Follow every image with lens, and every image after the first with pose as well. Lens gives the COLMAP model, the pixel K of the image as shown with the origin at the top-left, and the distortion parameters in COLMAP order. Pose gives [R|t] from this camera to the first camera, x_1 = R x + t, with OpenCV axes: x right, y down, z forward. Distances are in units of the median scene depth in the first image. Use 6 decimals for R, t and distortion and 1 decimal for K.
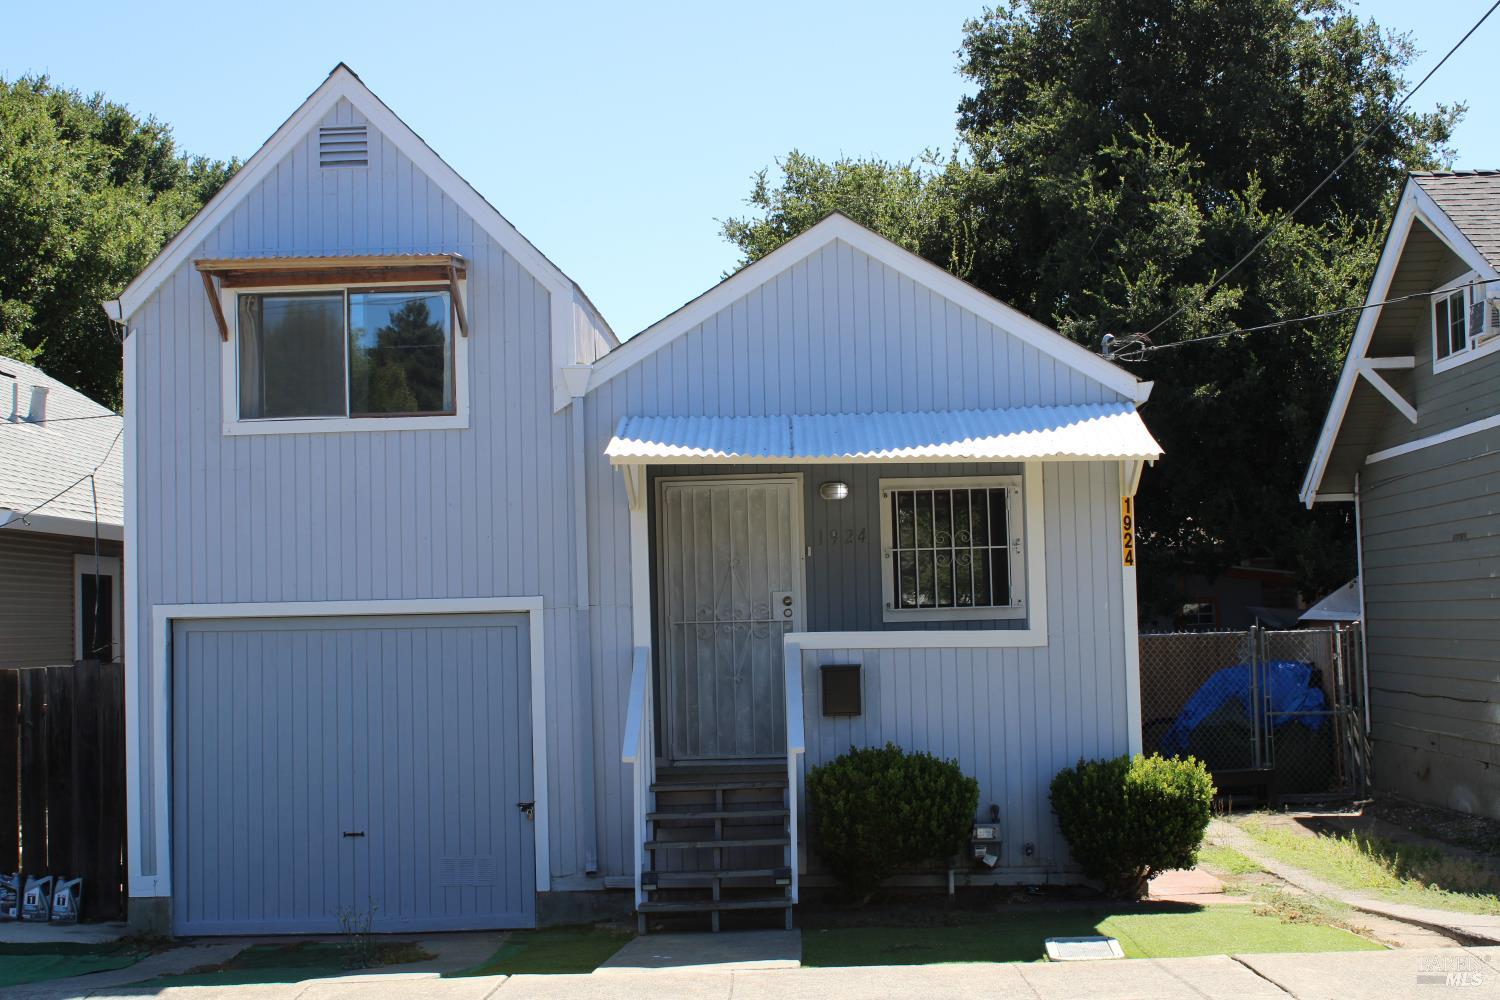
lens RADIAL K [[1979.9, 0, 750.0], [0, 1979.9, 500.0], [0, 0, 1]] dist [-0.068291, -0.019892]
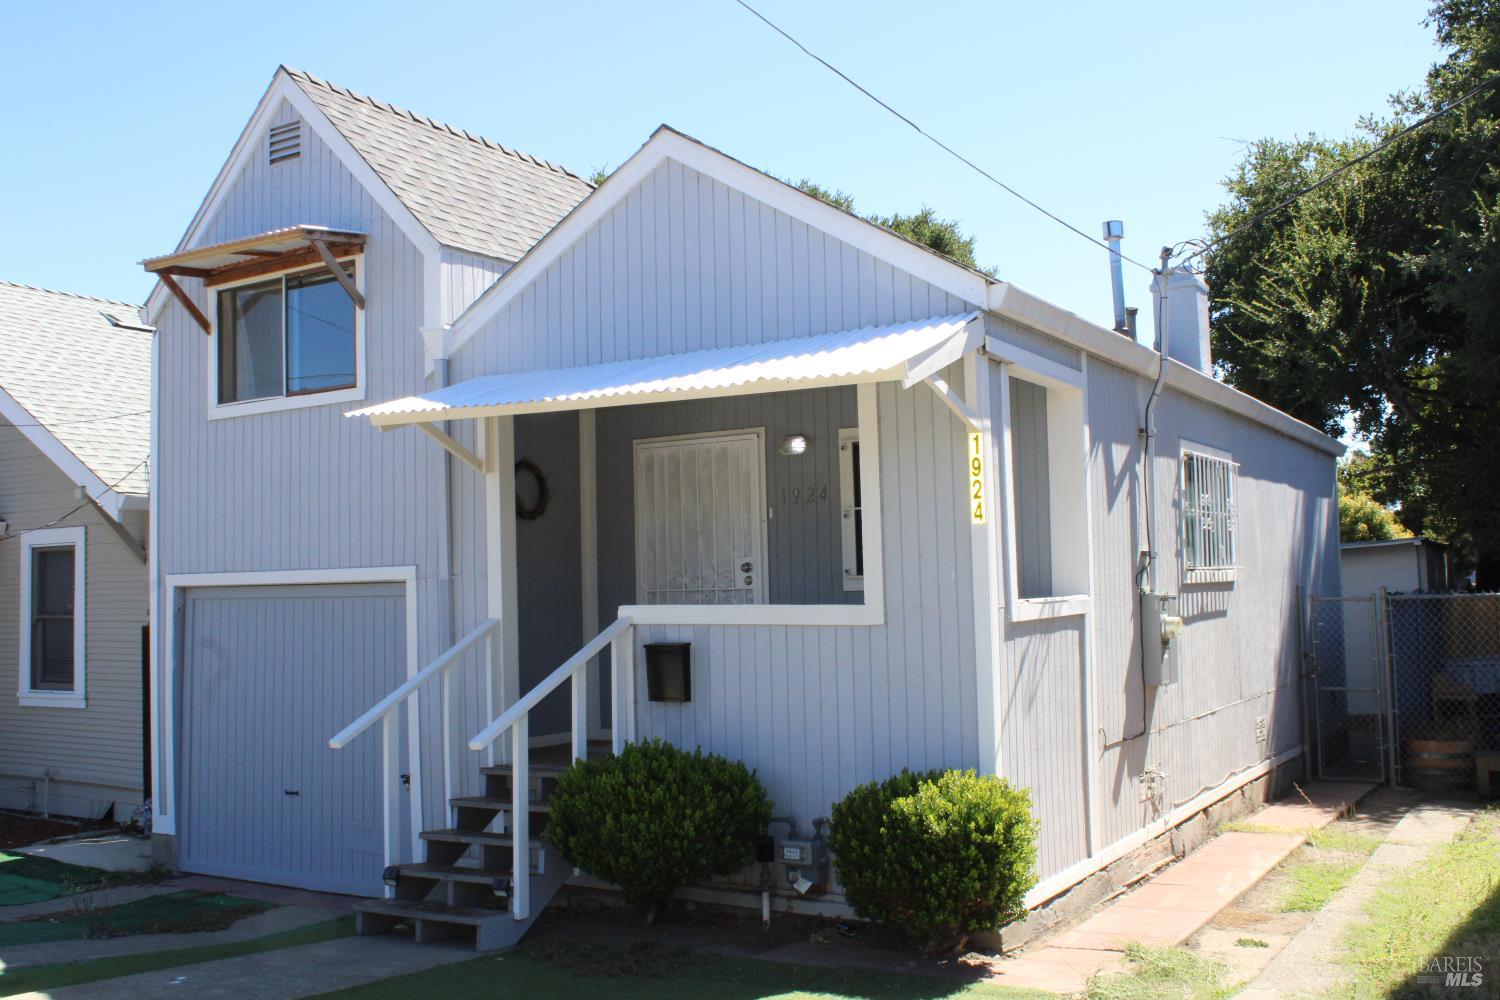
lens RADIAL K [[1443.5, 0, 750.0], [0, 1443.5, 500.0], [0, 0, 1]] dist [-0.095706, 0.002784]
pose [[0.866610, -0.028148, -0.498192, 0.390857], [0.034806, 0.999386, 0.004078, 0.018802], [0.497772, -0.020874, 0.867057, 0.461853]]
